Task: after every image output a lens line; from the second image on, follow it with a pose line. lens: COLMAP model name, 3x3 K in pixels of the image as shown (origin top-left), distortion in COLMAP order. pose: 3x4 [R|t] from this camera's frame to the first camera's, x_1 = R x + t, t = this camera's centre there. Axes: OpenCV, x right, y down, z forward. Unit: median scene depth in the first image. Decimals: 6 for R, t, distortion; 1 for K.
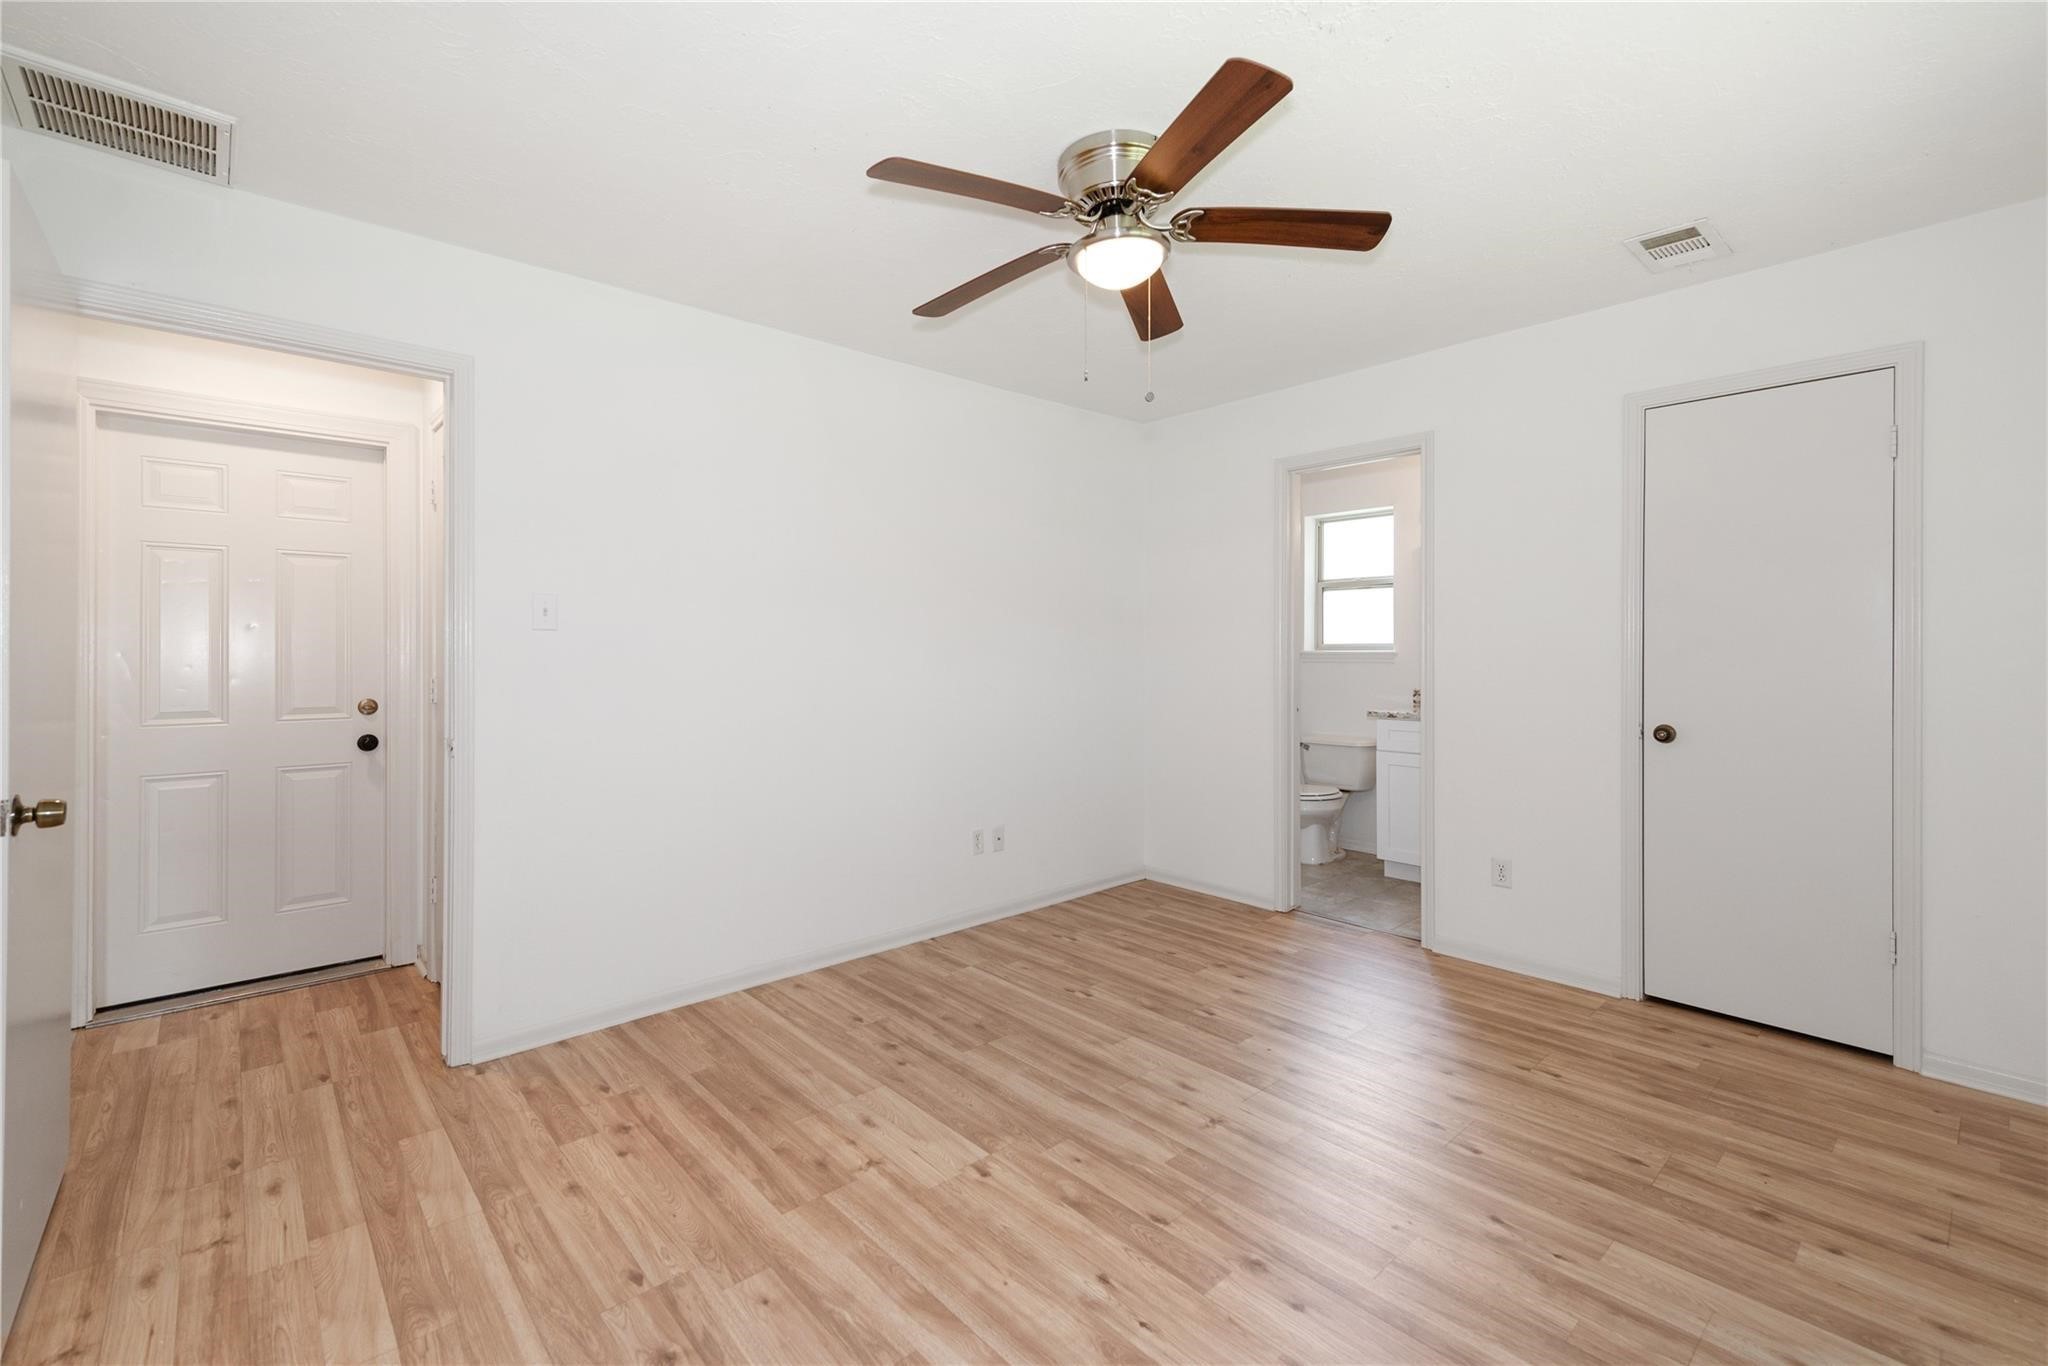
lens RADIAL K [[884.3, 0, 1023.0], [0, 884.3, 661.6], [0, 0, 1]] dist [0.017518, -0.003254]
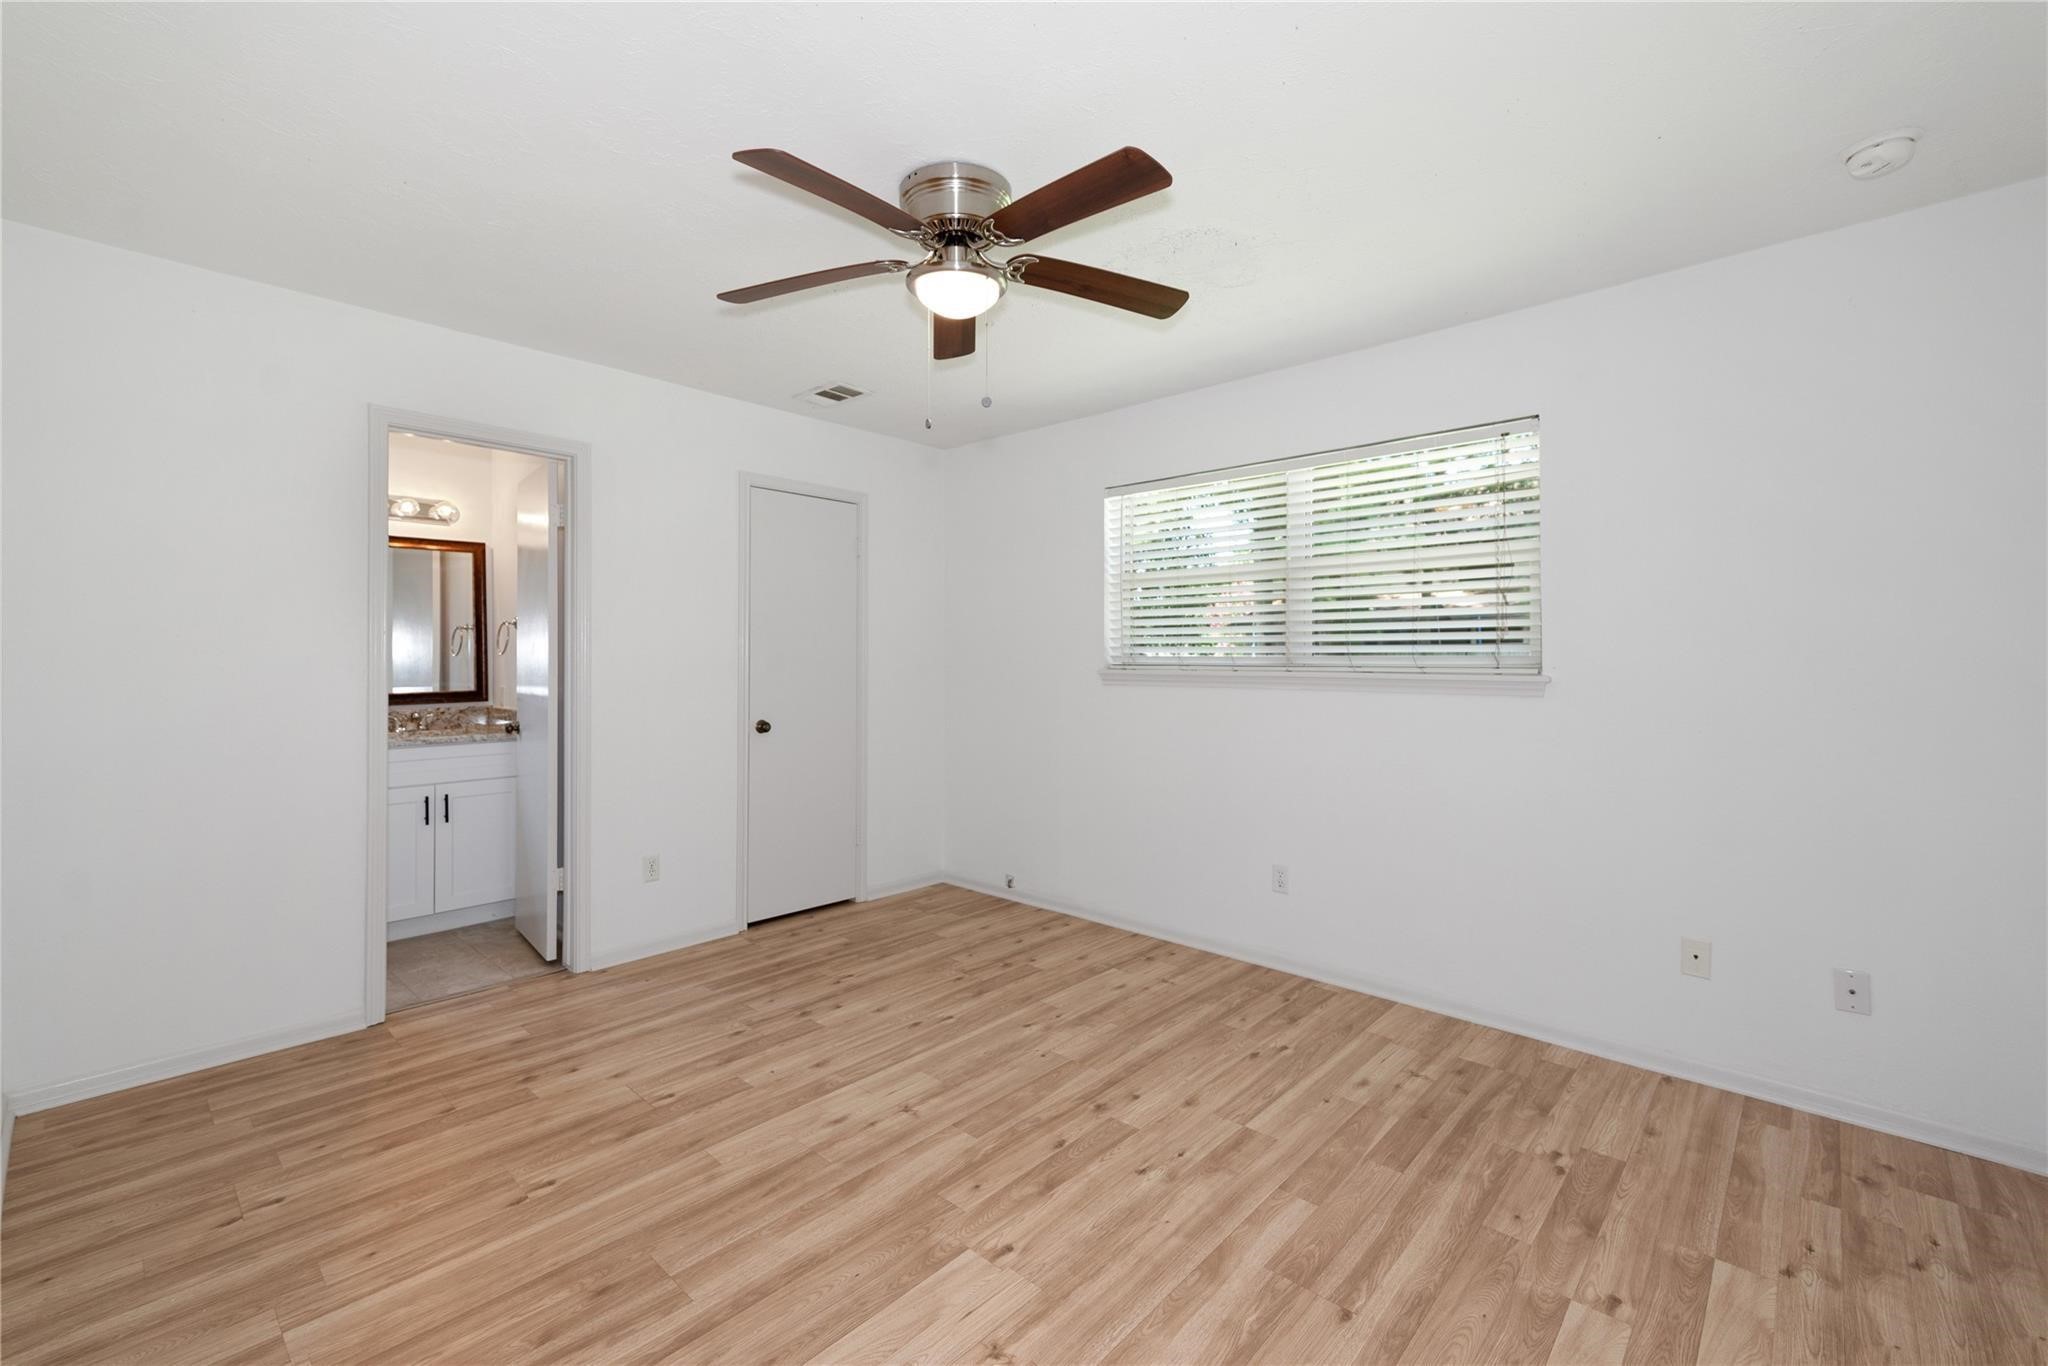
lens RADIAL K [[884.3, 0, 1019.4], [0, 884.3, 664.9], [0, 0, 1]] dist [0.017518, -0.003254]
pose [[-0.102589, -0.005360, 0.994709, -0.730214], [0.009591, 0.999934, 0.006378, -0.011999], [-0.994678, 0.010195, -0.102530, 0.843972]]
